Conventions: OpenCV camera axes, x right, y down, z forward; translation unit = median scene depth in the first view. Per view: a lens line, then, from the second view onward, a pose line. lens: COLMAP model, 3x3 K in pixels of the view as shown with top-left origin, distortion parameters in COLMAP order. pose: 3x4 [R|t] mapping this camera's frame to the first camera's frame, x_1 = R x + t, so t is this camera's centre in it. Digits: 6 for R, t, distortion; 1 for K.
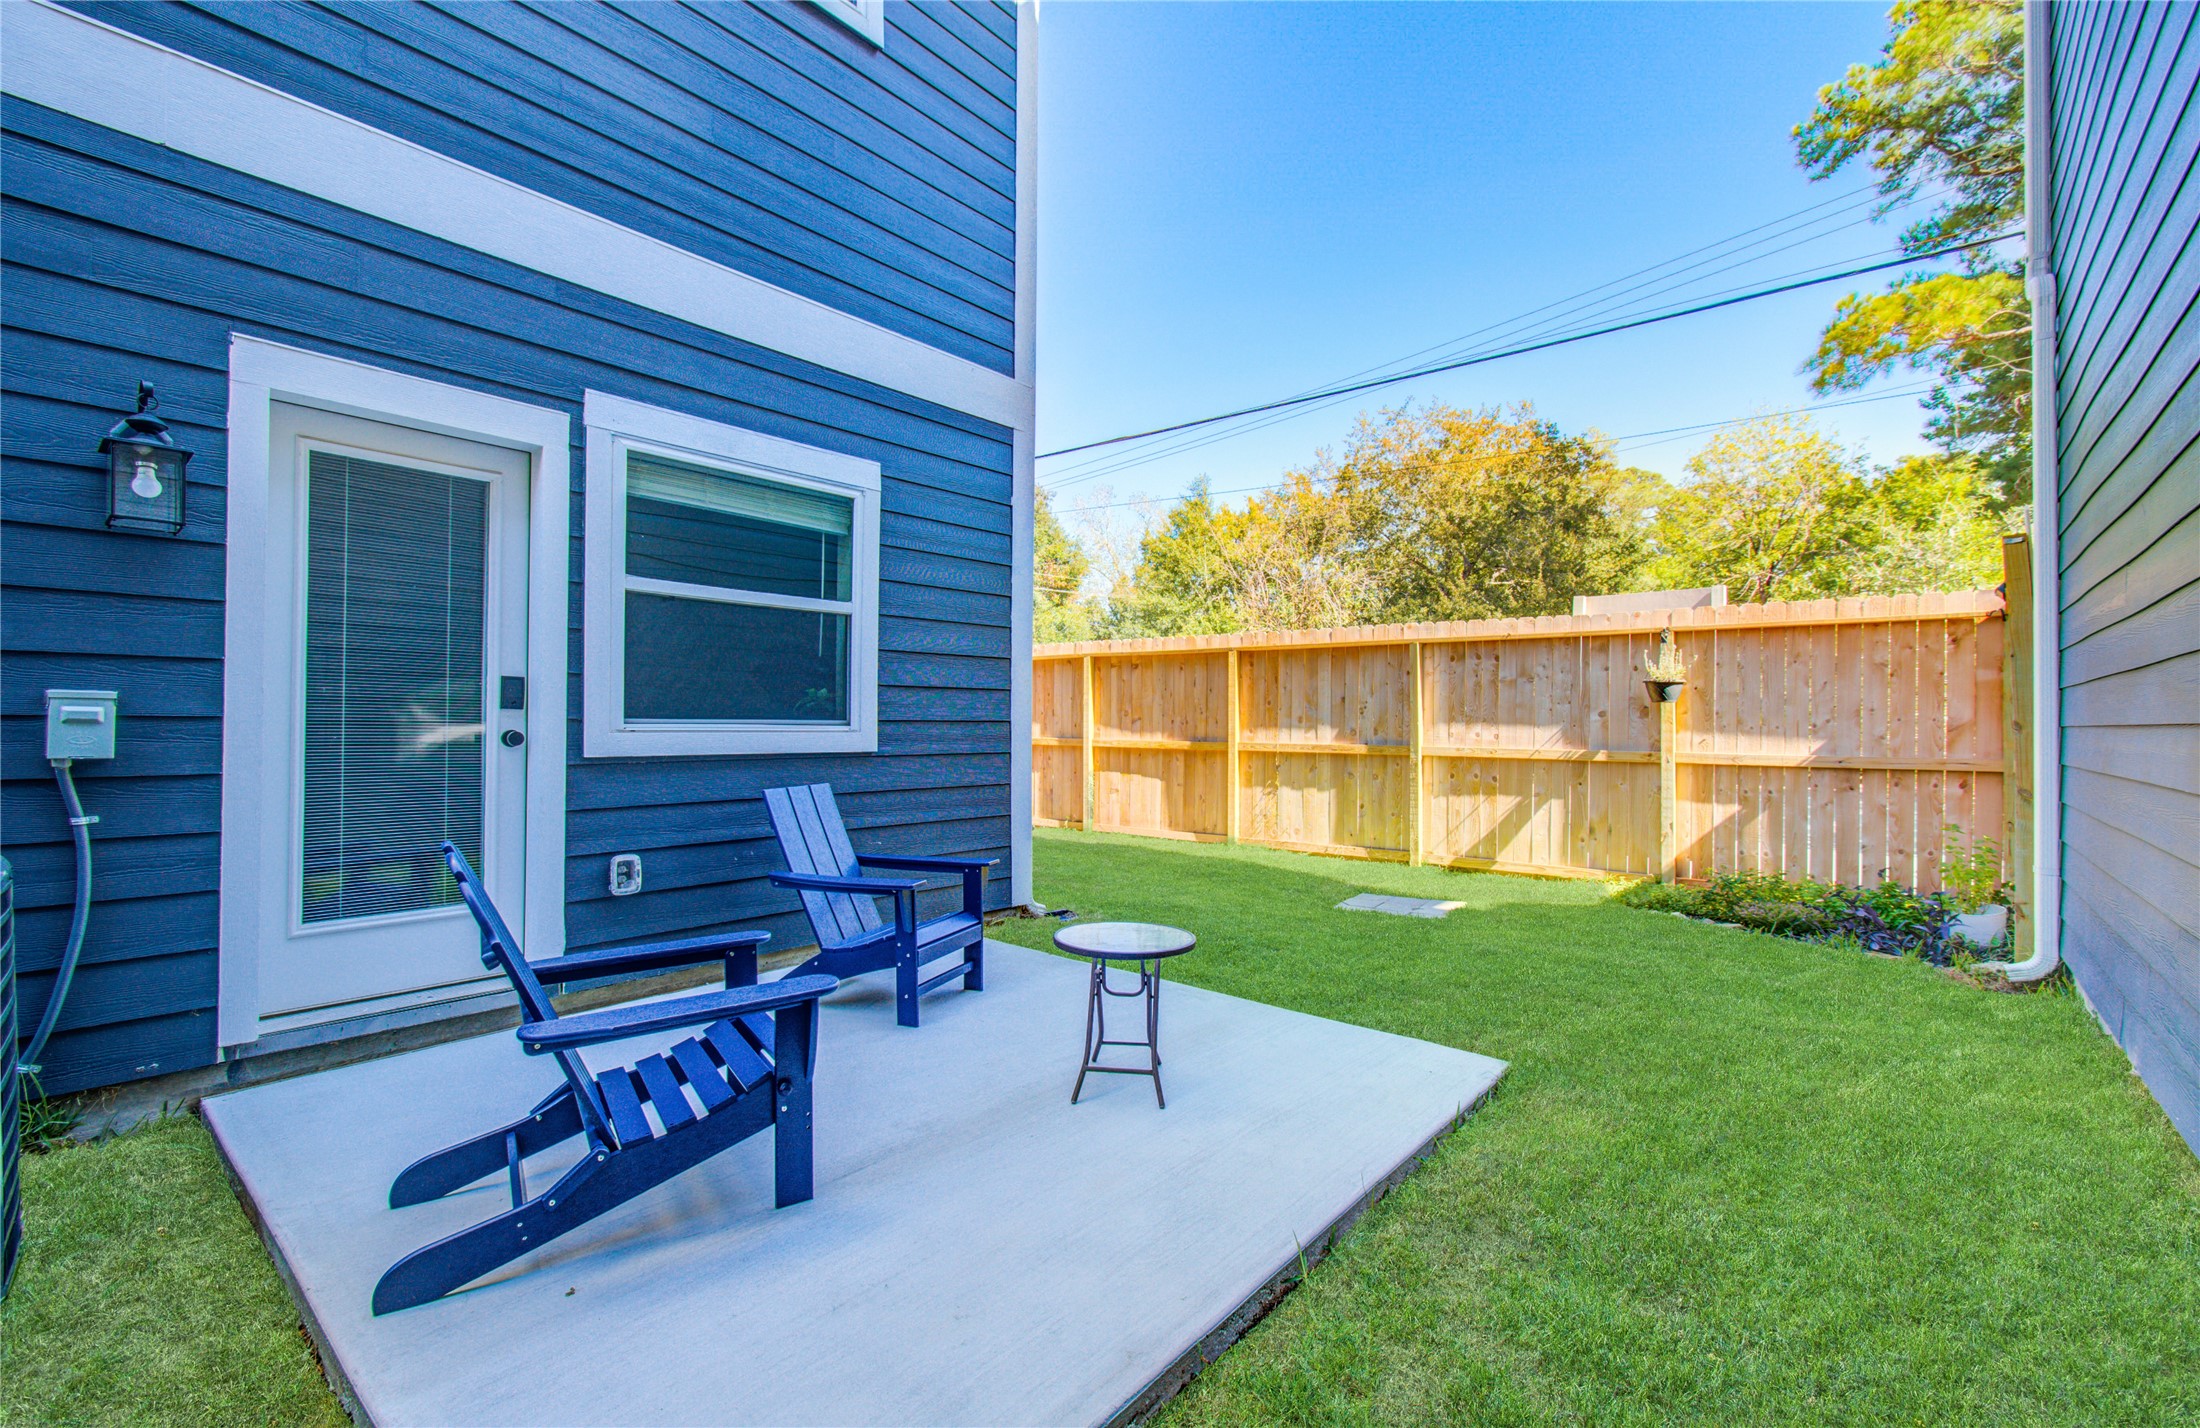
lens RADIAL K [[940.1, 0, 1113.0], [0, 940.1, 732.4], [0, 0, 1]] dist [-0.003127, 0.001075]
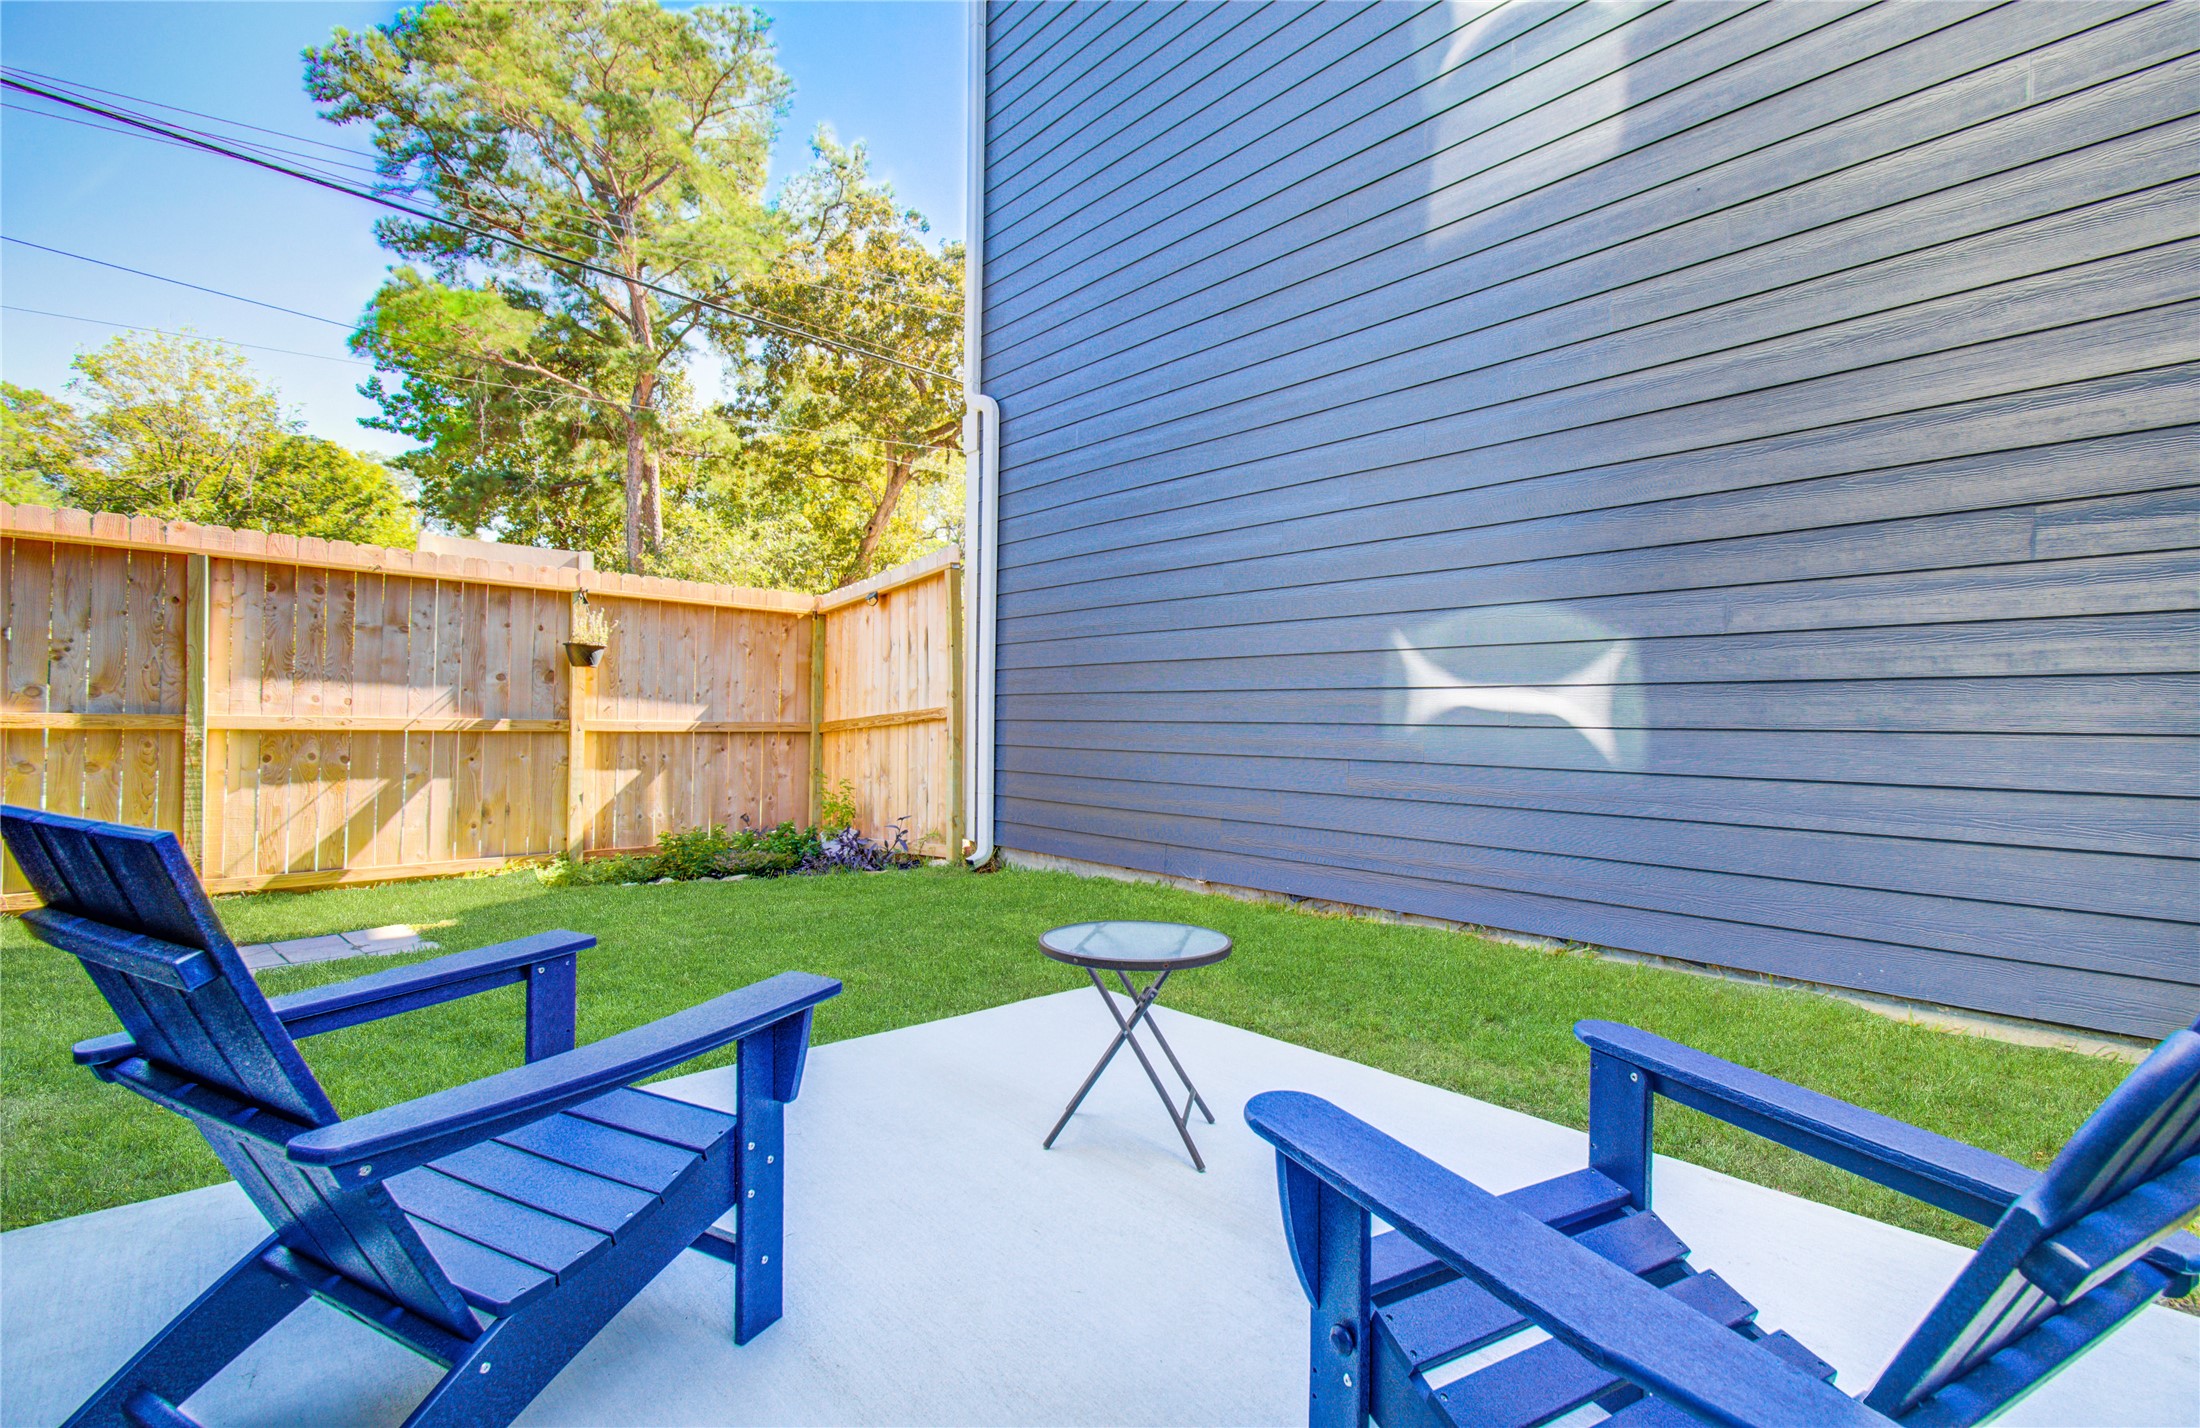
lens RADIAL K [[940.1, 0, 1110.8], [0, 940.1, 712.1], [0, 0, 1]] dist [-0.003127, 0.001075]
pose [[0.108222, 0.004545, 0.994116, -0.271134], [-0.003043, 0.999986, -0.004241, 0.014919], [-0.994122, -0.002566, 0.108235, 0.339637]]
